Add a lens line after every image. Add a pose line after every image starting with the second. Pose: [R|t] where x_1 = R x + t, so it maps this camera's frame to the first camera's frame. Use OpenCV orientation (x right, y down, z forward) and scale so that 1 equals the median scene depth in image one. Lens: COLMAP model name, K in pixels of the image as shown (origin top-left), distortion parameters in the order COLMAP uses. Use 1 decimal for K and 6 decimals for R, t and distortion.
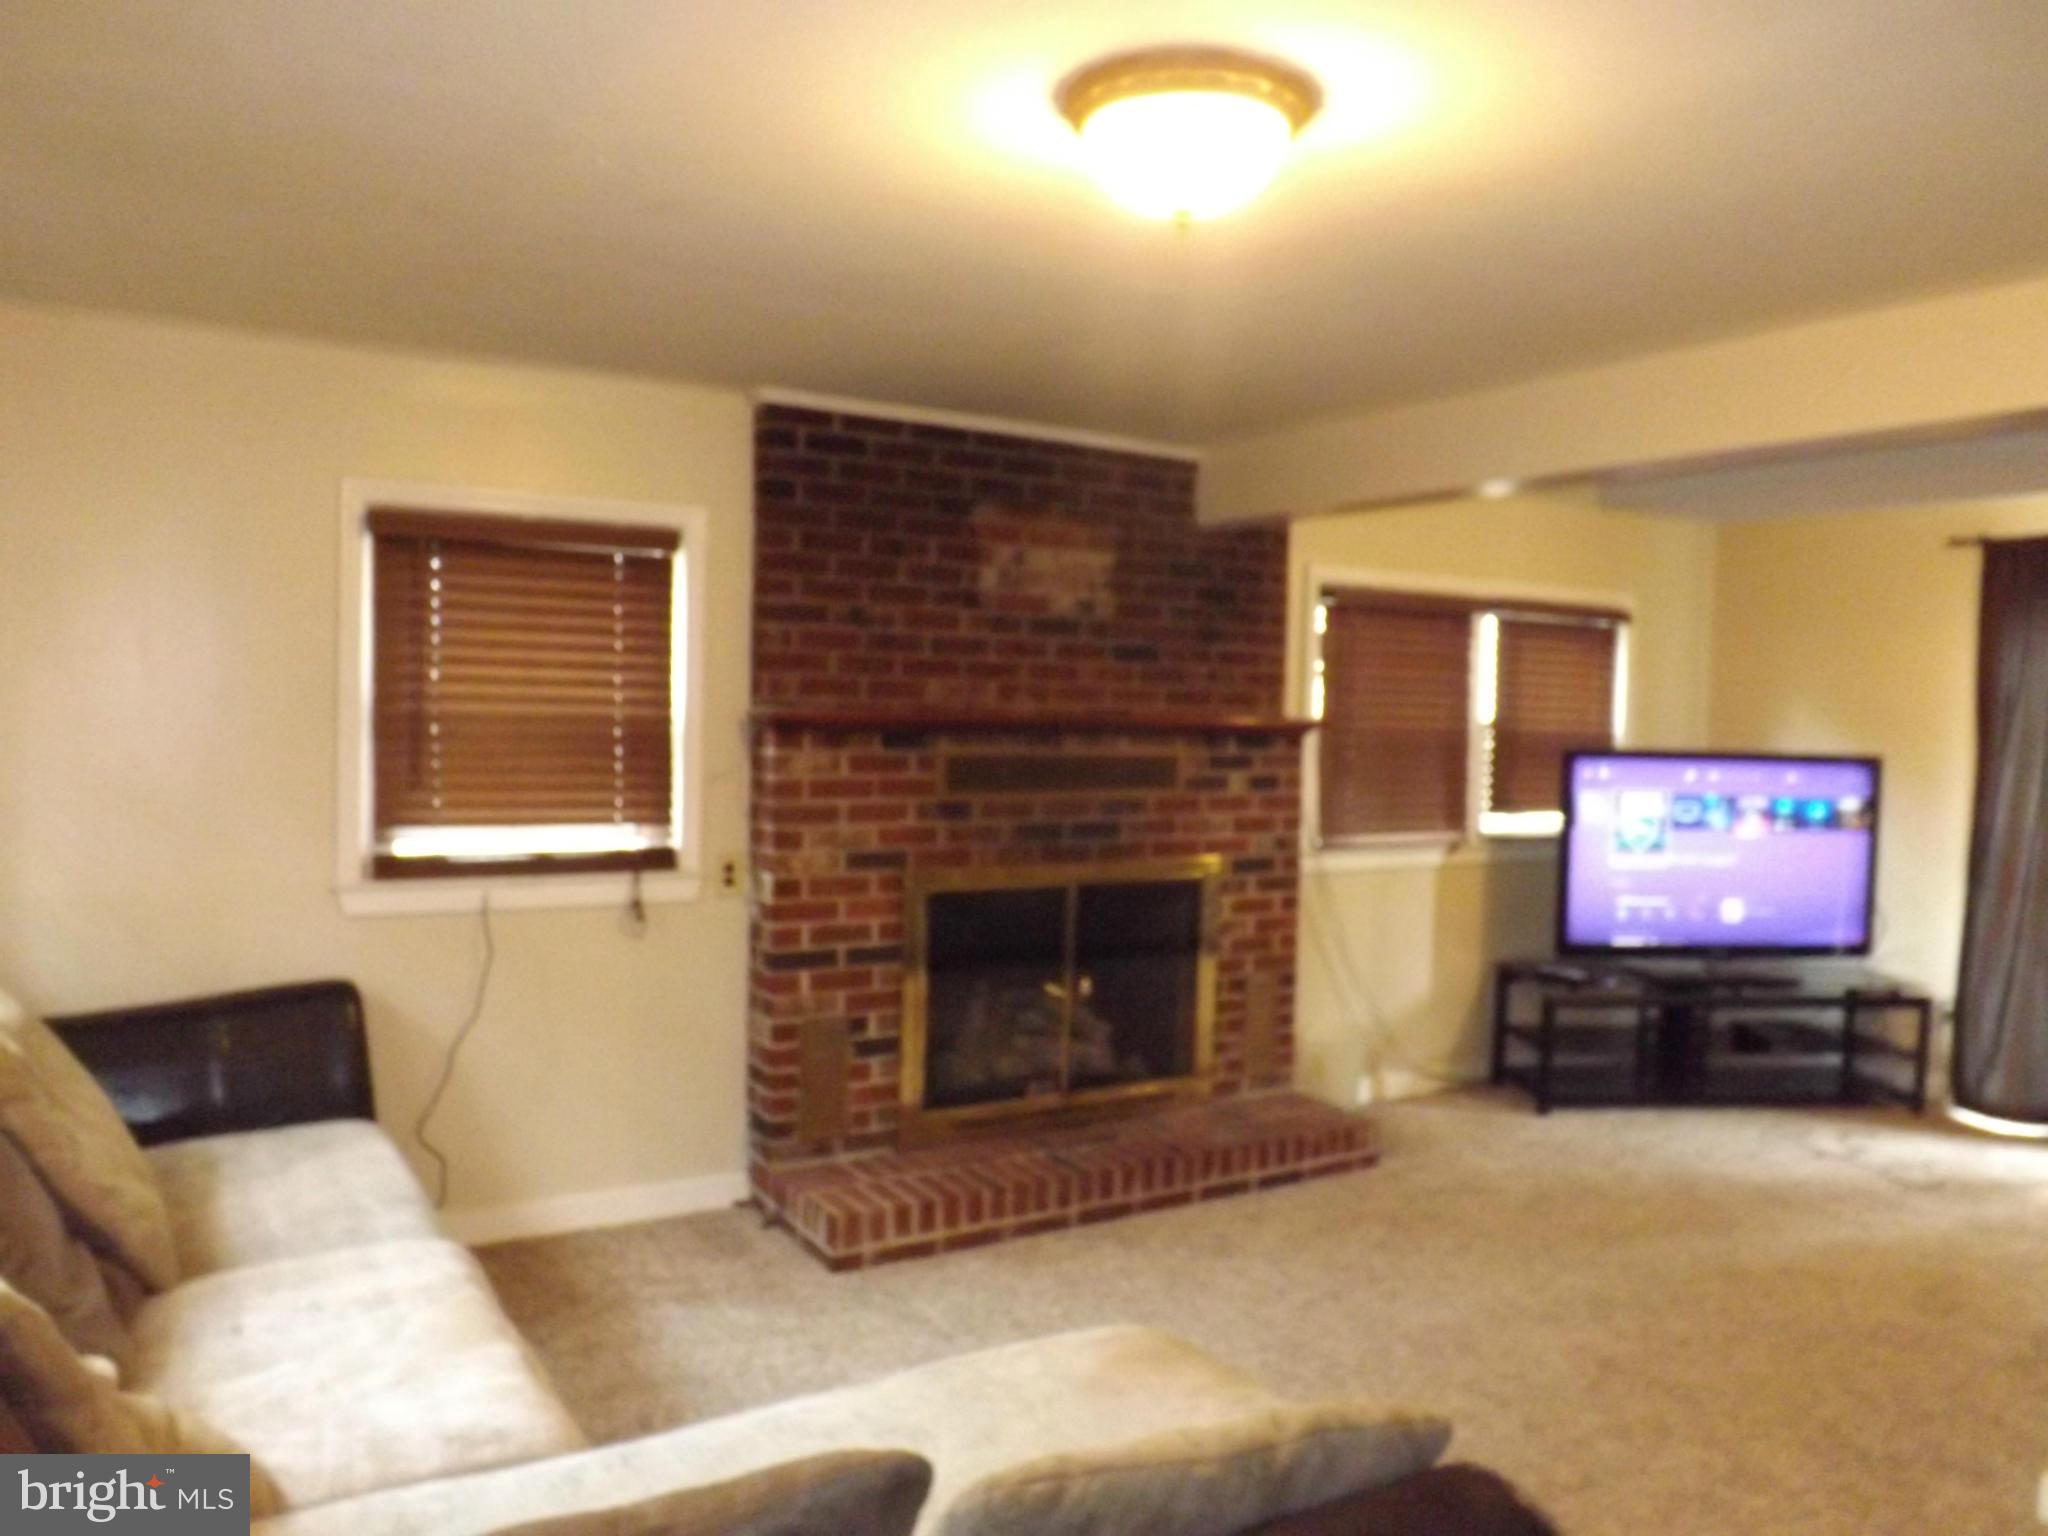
lens RADIAL K [[1480.1, 0, 1023.2], [0, 1480.1, 770.9], [0, 0, 1]] dist [-0.064213, 0.021246]
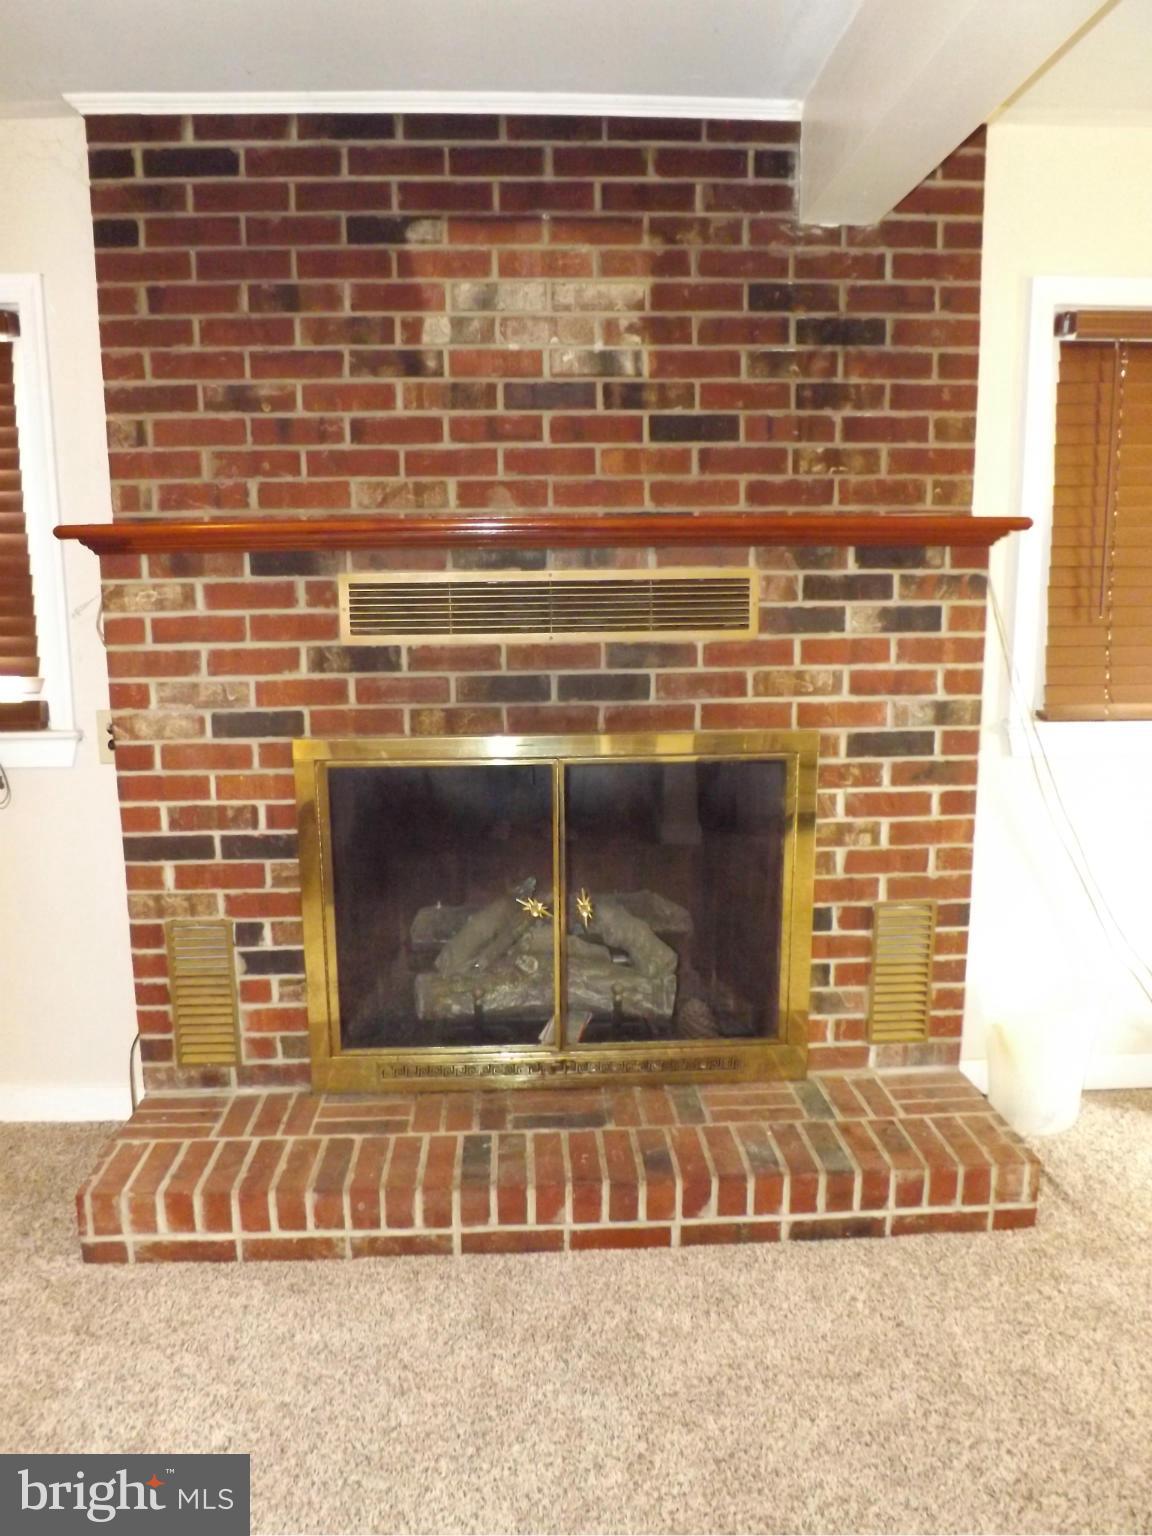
lens RADIAL K [[1110.1, 0, 574.9], [0, 1110.1, 769.1], [0, 0, 1]] dist [-0.064213, 0.021246]
pose [[0.877712, 0.052868, -0.476263, 0.298356], [0.007498, 0.992258, 0.123963, 0.013667], [0.479130, -0.112375, 0.870521, 0.552682]]
